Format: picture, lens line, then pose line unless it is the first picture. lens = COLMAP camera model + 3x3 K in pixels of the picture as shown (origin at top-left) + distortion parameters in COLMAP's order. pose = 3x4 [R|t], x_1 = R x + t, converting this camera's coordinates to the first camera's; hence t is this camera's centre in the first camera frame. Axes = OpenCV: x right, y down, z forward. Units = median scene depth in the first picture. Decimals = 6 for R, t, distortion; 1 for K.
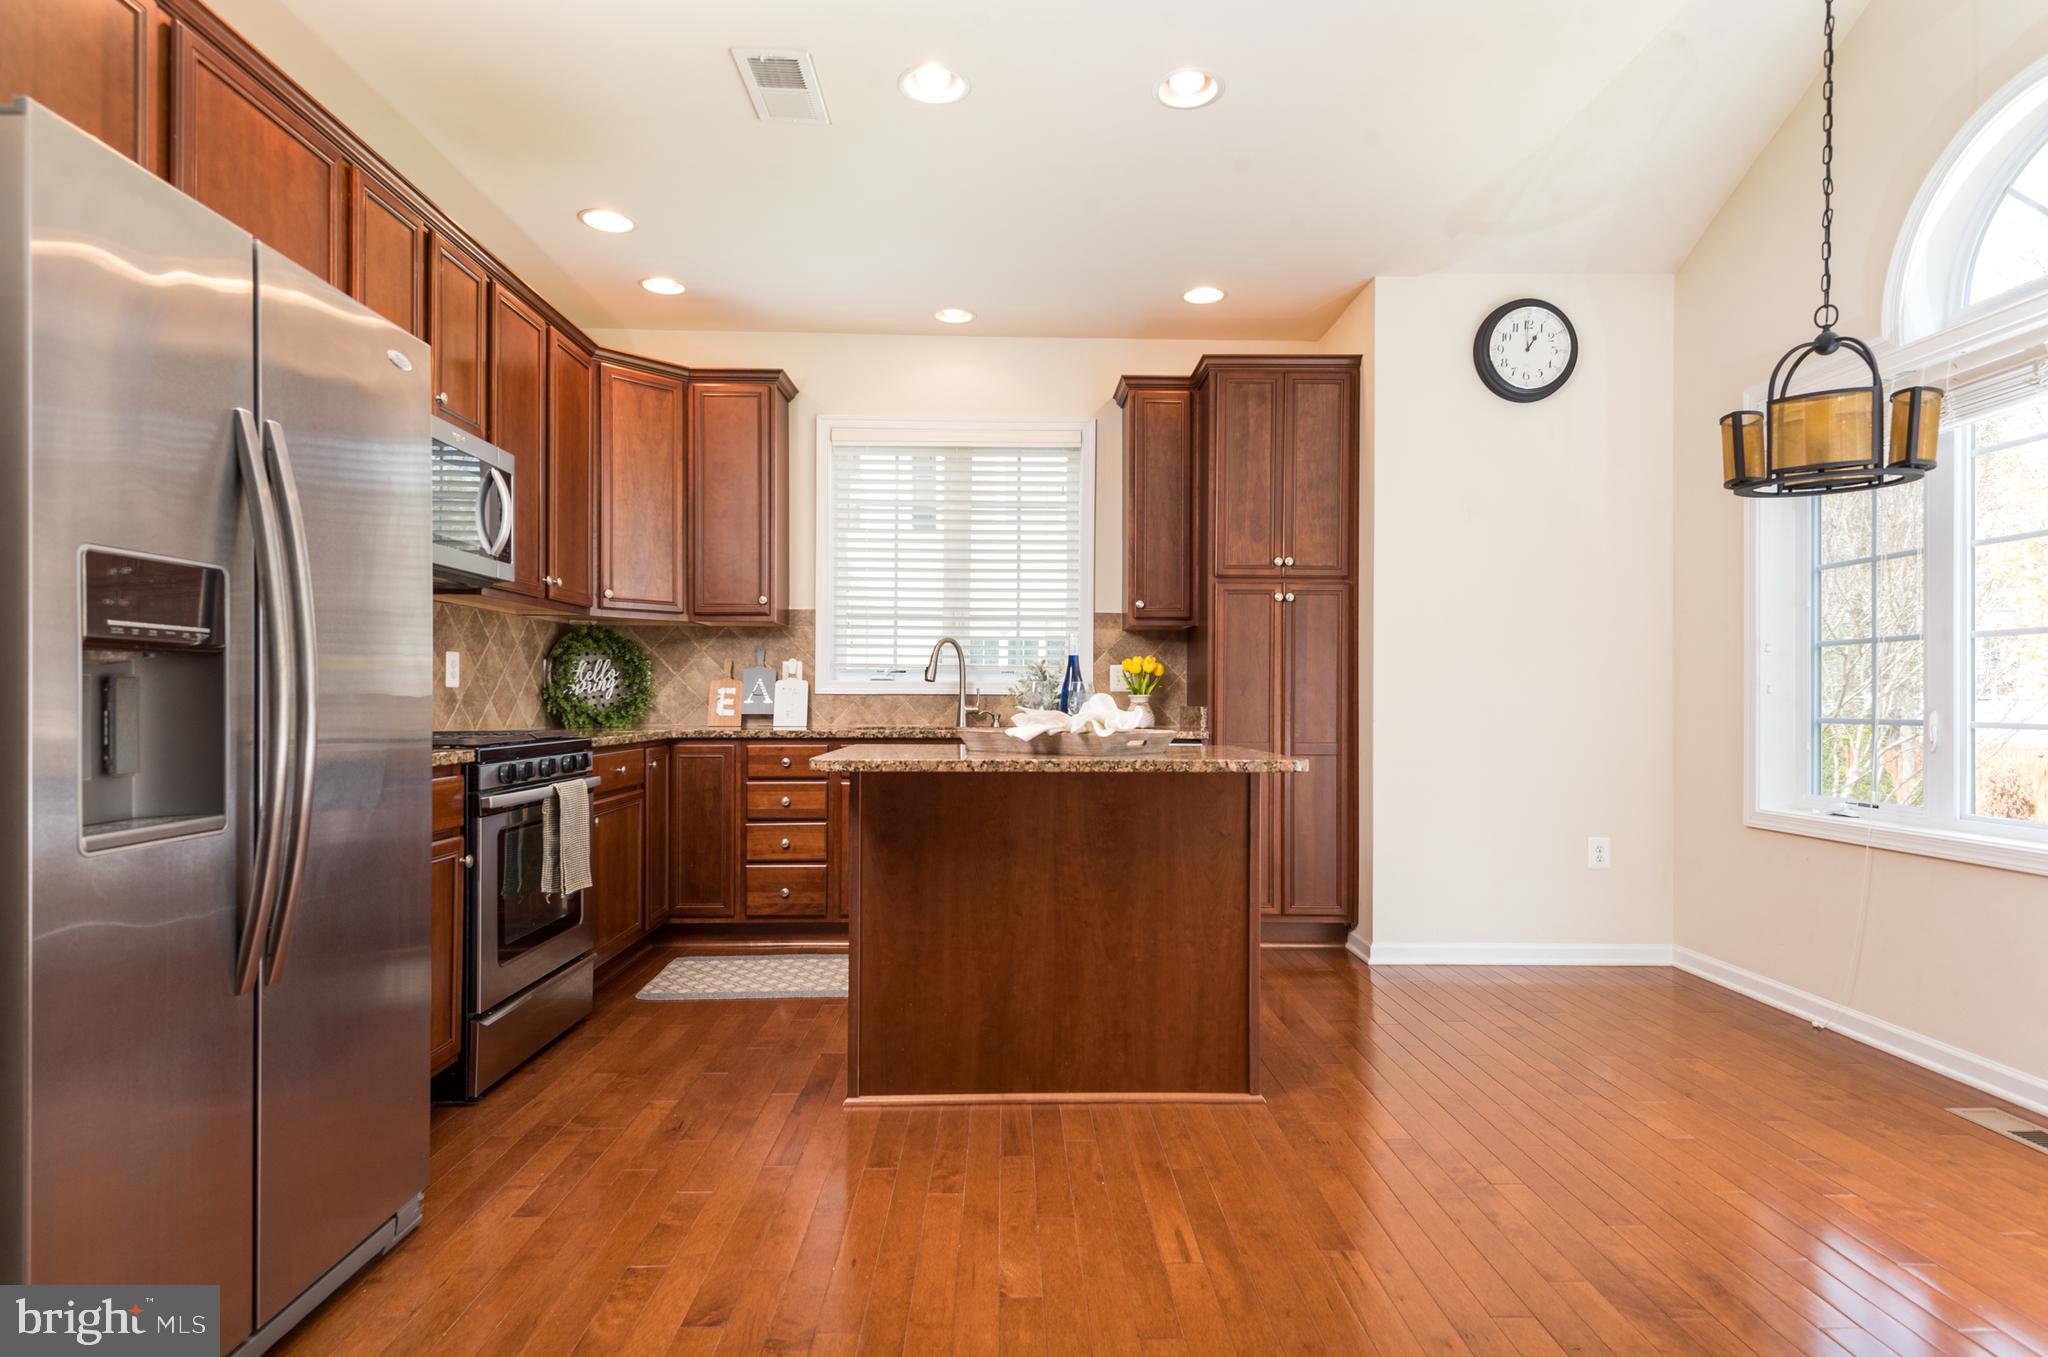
lens RADIAL K [[1083.3, 0, 1043.8], [0, 1083.3, 704.9], [0, 0, 1]] dist [0.013252, -0.008822]
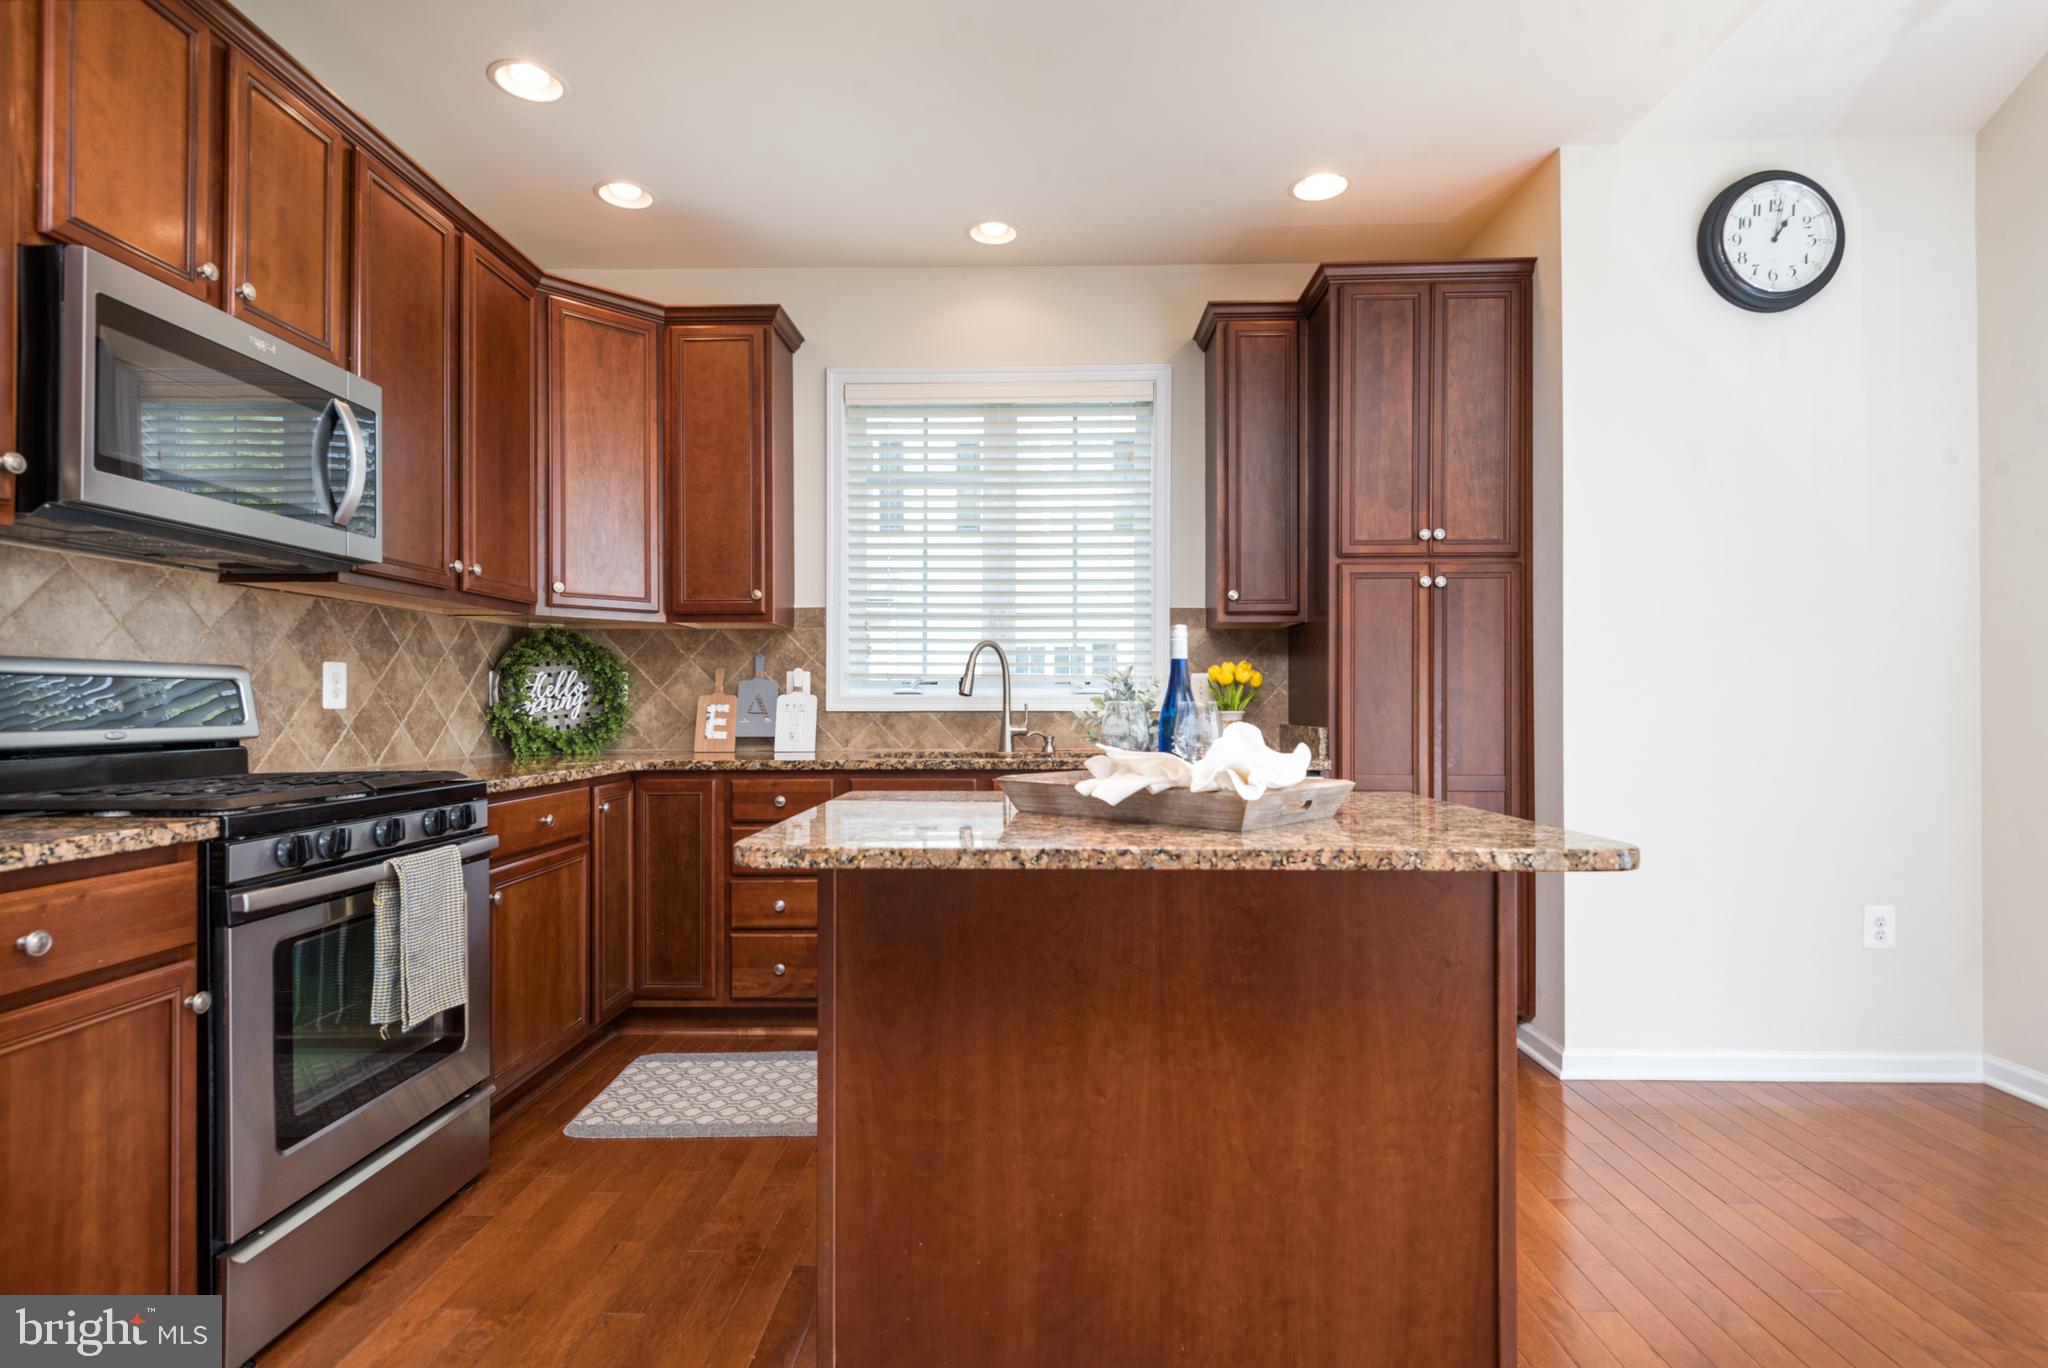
lens RADIAL K [[1025.4, 0, 1024.2], [0, 1025.4, 706.0], [0, 0, 1]] dist [0.017097, -0.011895]
pose [[0.998209, -0.004810, -0.059633, -0.019219], [0.004529, 0.999978, -0.004852, -0.011087], [0.059655, 0.004573, 0.998209, 0.273908]]
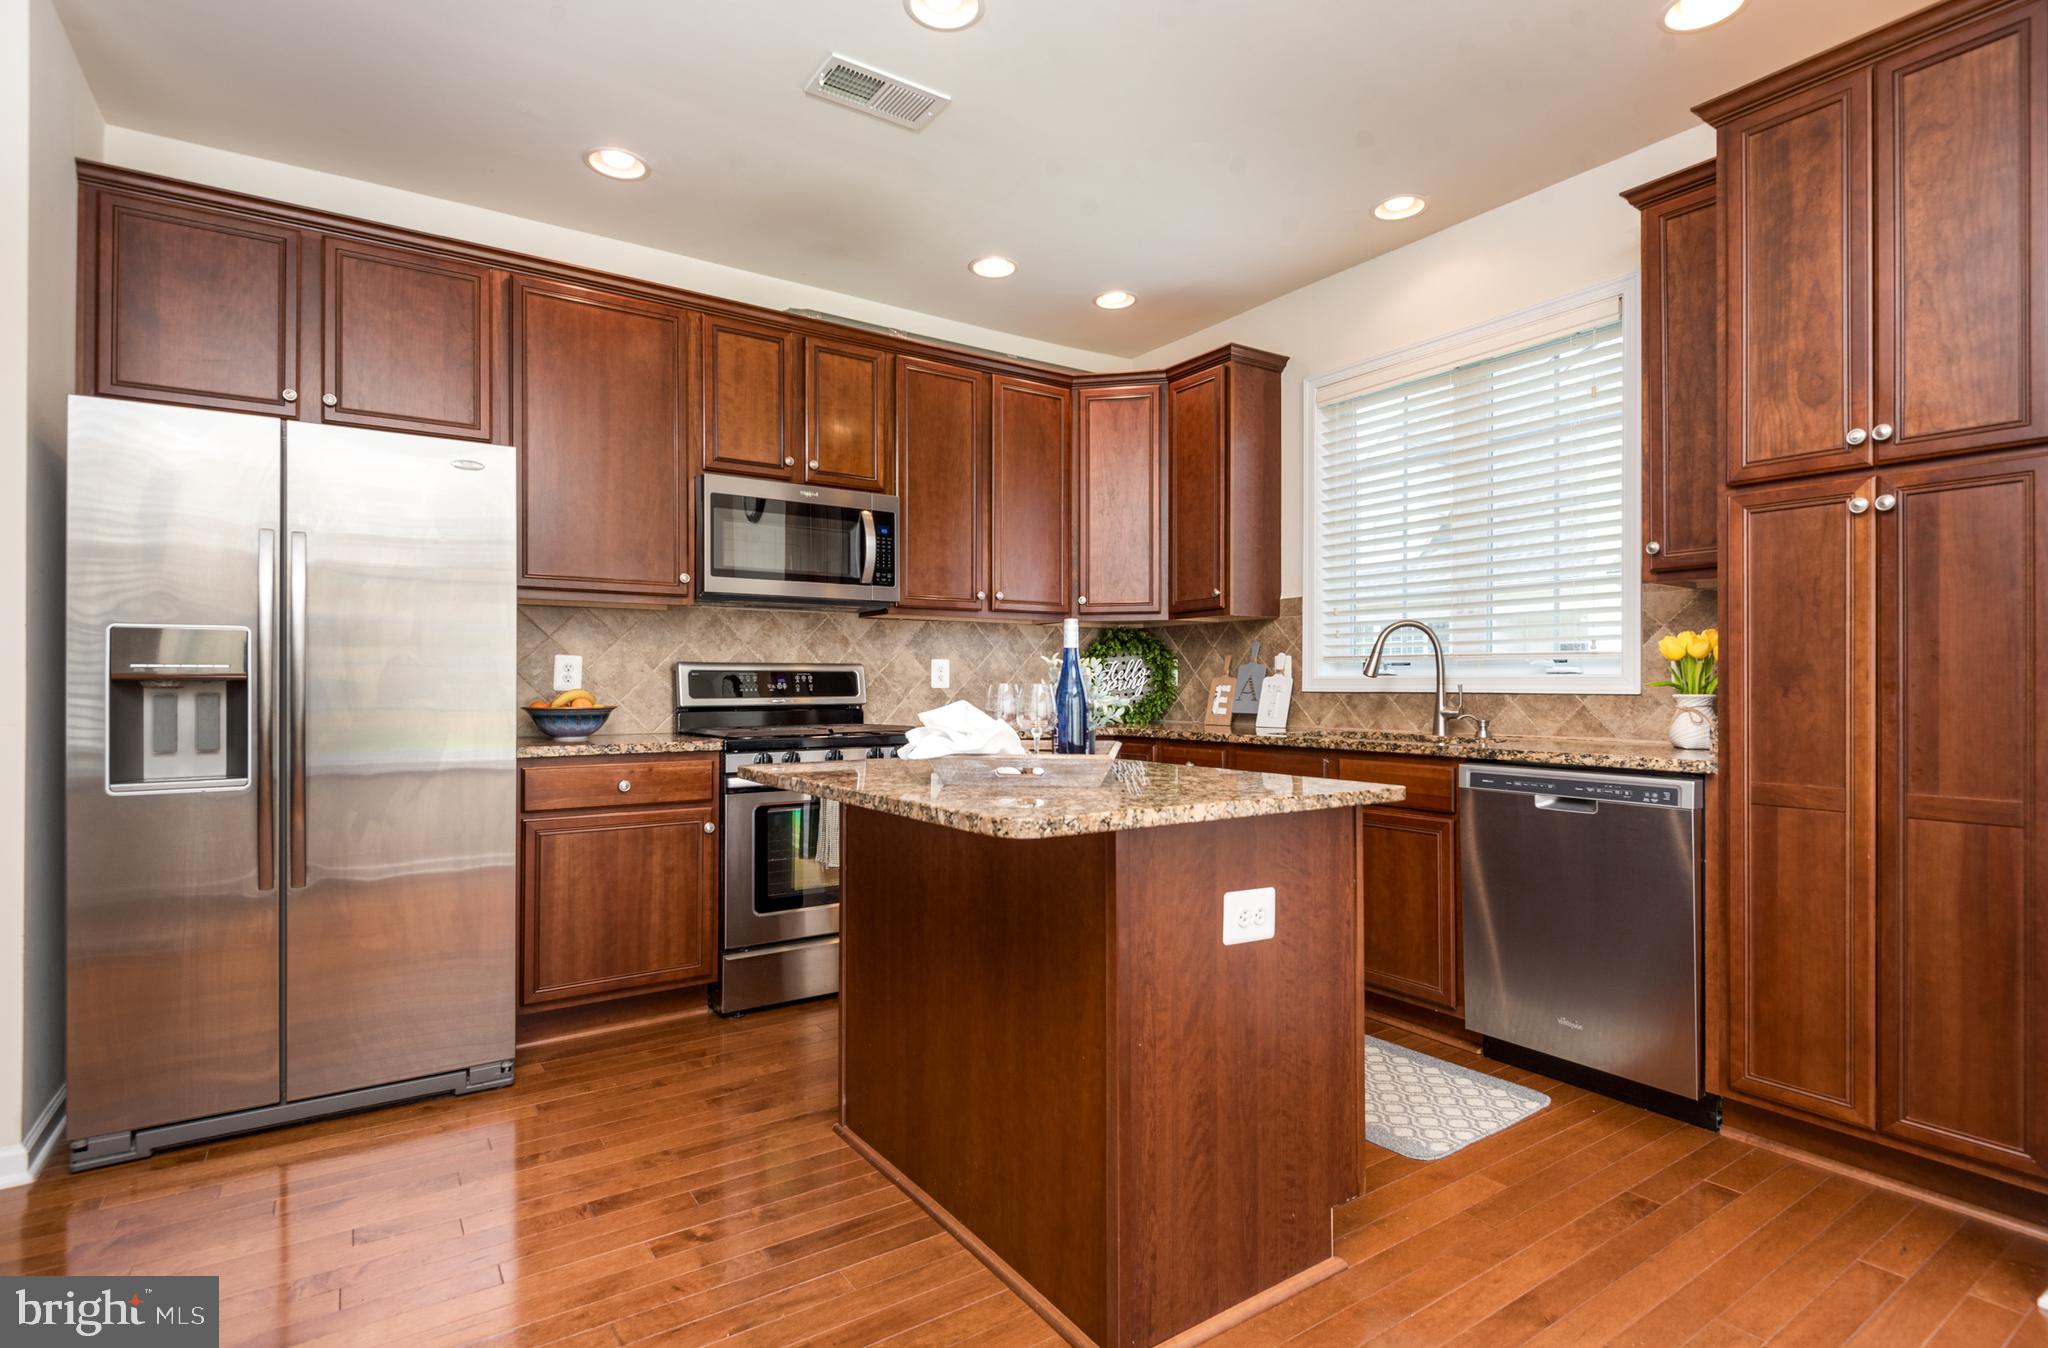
lens RADIAL K [[997.9, 0, 1027.8], [0, 997.9, 681.9], [0, 0, 1]] dist [0.015809, -0.010008]
pose [[0.536301, -0.007014, -0.843997, 0.410038], [-0.002338, 0.999949, -0.009796, -0.010714], [0.844023, 0.007227, 0.536258, 0.417994]]
